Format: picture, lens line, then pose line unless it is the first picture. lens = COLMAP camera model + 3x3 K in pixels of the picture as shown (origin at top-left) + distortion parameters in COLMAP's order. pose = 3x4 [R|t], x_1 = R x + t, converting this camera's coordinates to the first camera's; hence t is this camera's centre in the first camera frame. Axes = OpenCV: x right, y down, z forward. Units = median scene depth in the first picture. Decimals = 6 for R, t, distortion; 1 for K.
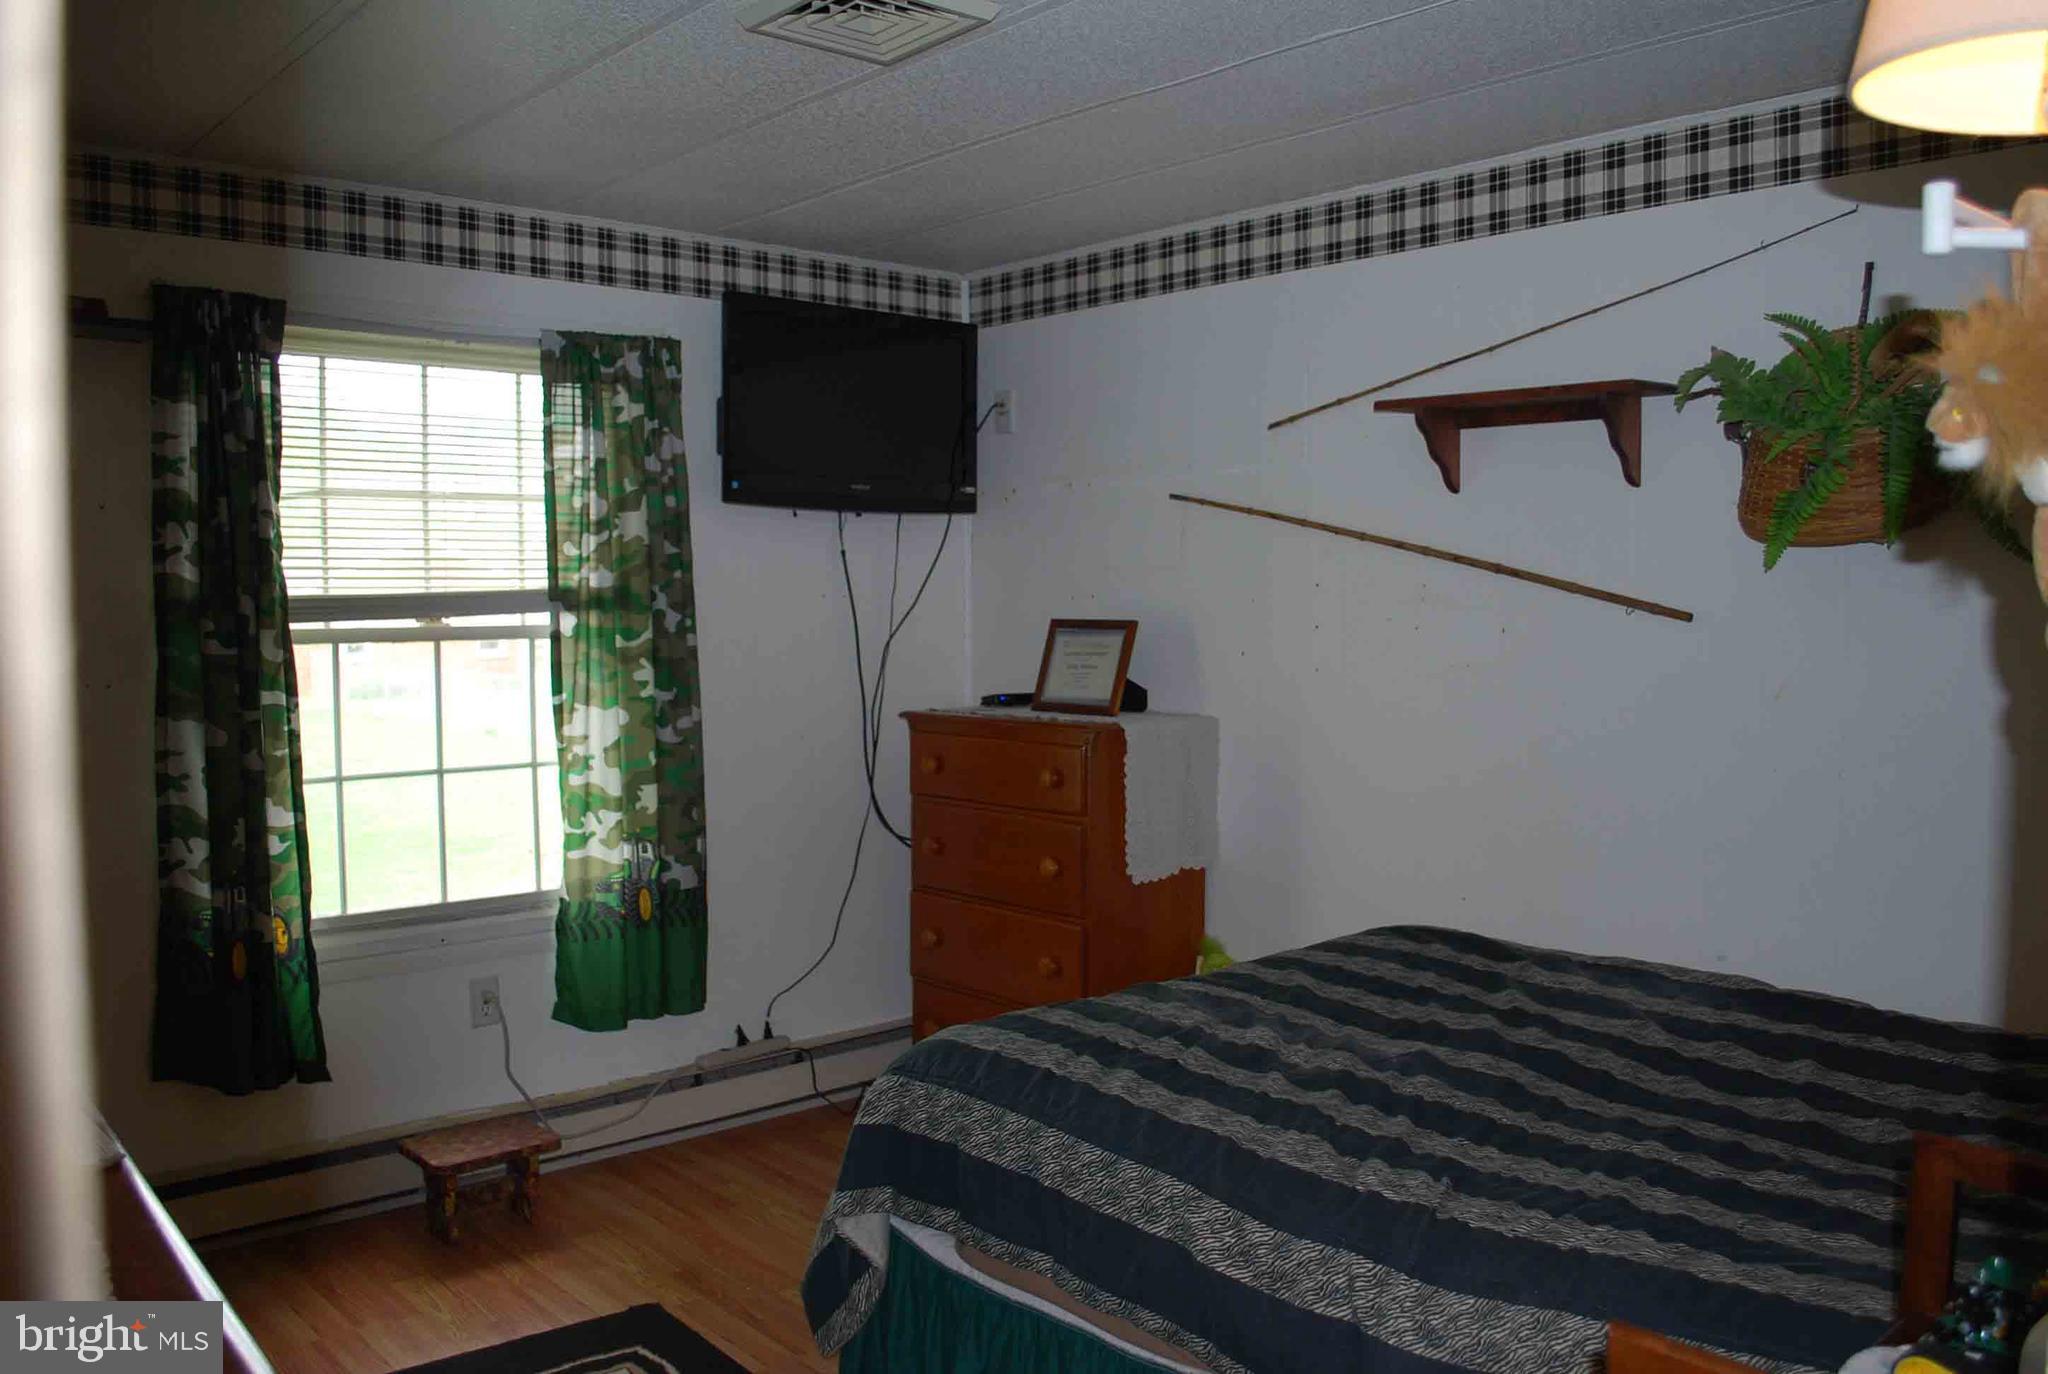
lens RADIAL K [[1625.9, 0, 1041.3], [0, 1625.9, 693.9], [0, 0, 1]] dist [-0.083008, 0.008373]
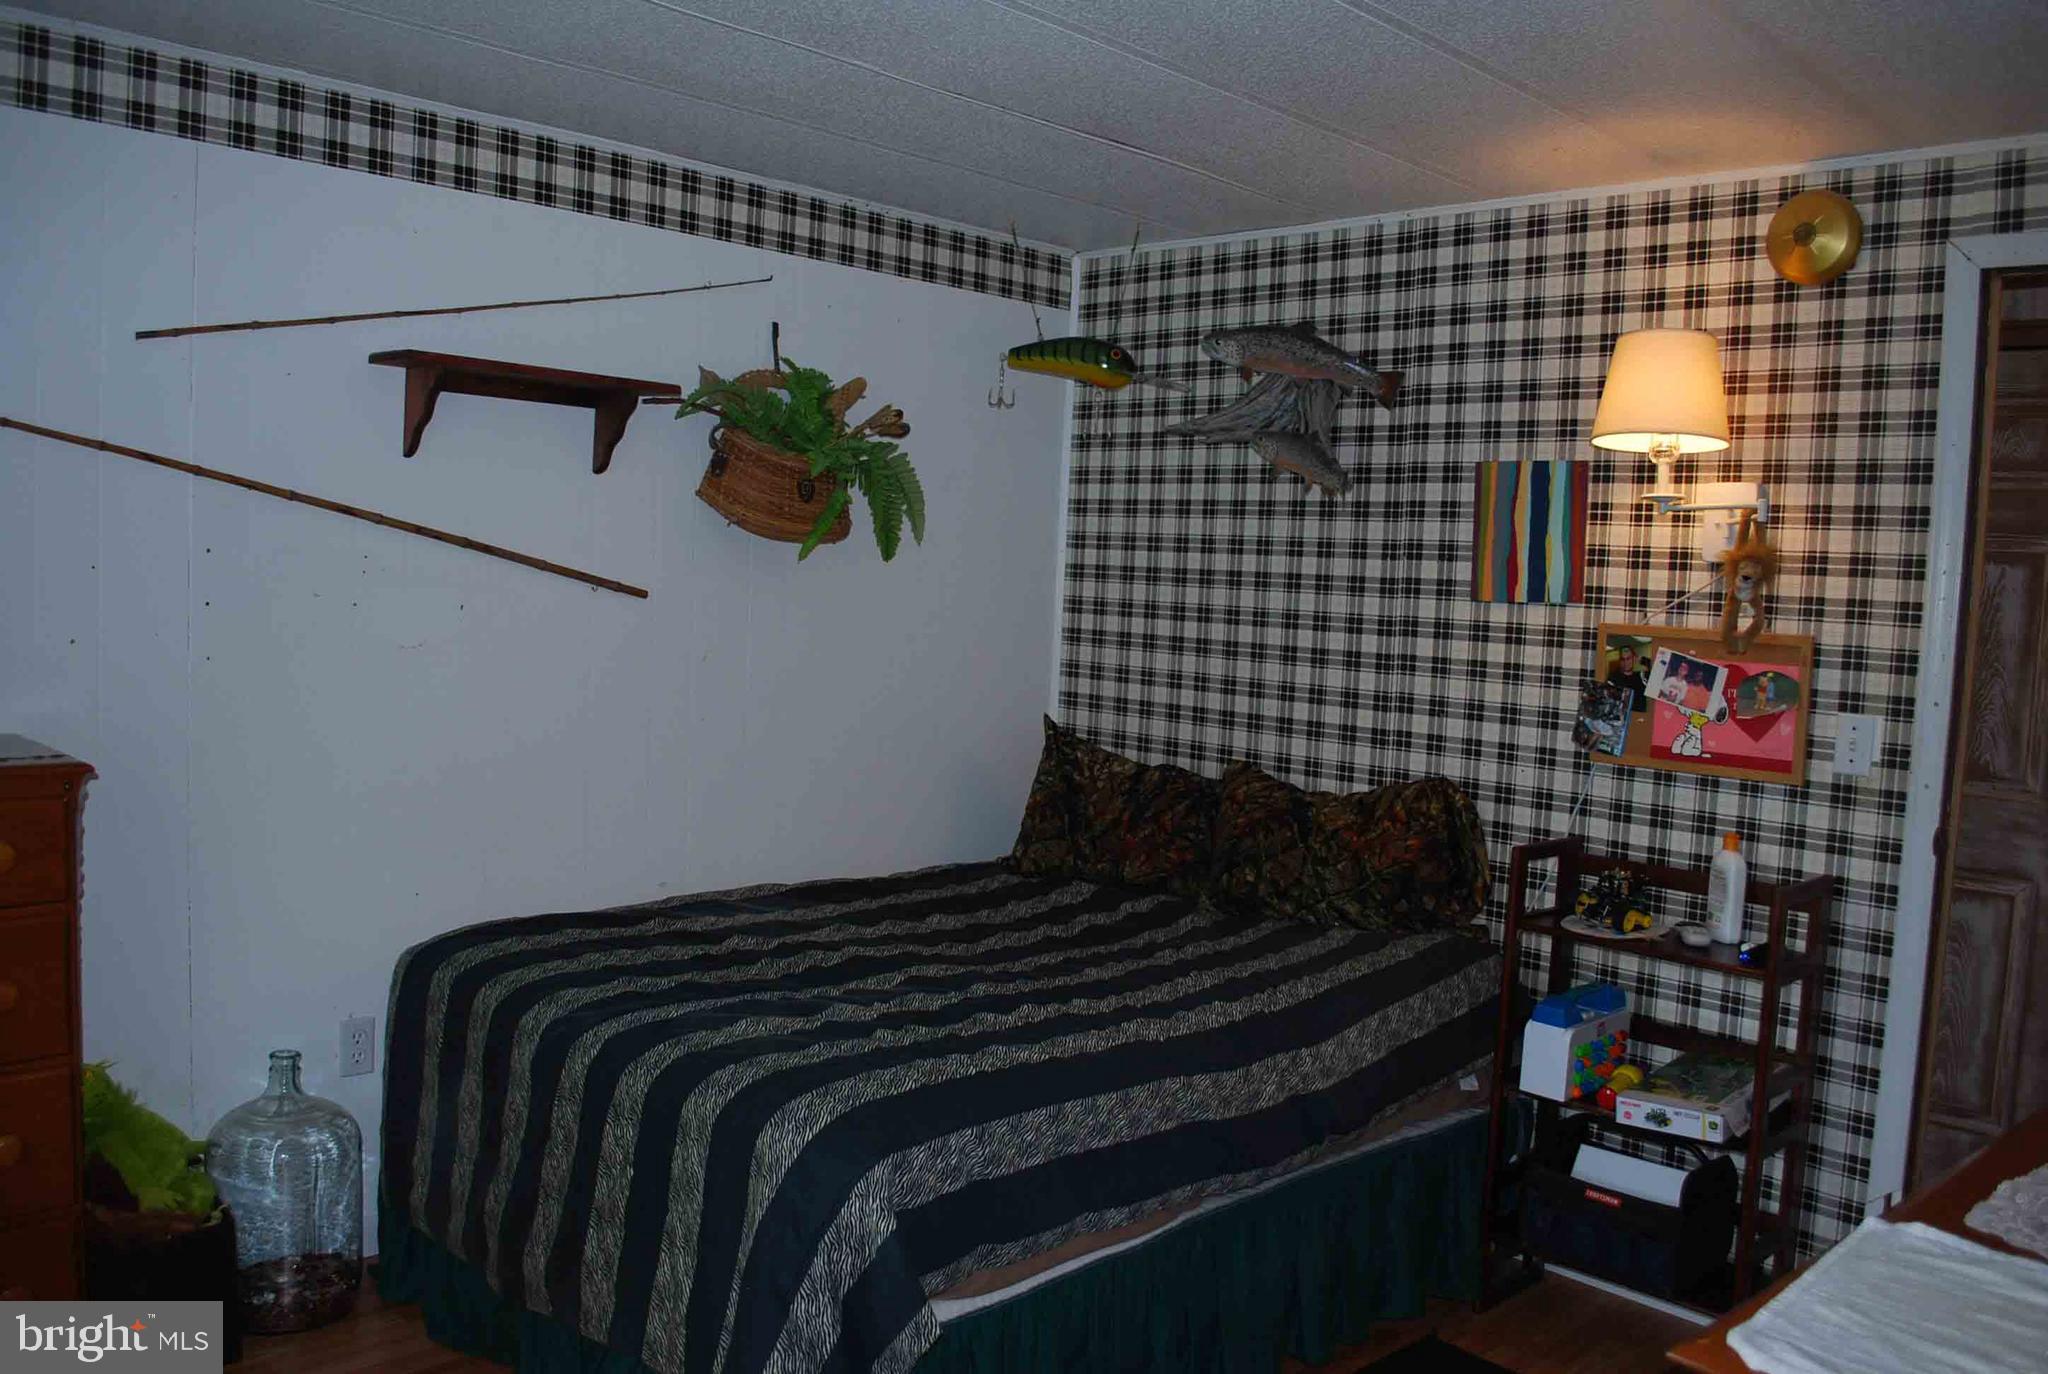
lens RADIAL K [[1625.9, 0, 1041.3], [0, 1625.9, 693.9], [0, 0, 1]] dist [-0.083008, 0.008373]
pose [[-0.049171, -0.077885, 0.995749, -0.801651], [0.017504, 0.996735, 0.078826, -0.066604], [-0.998637, 0.021305, -0.047648, 0.817701]]
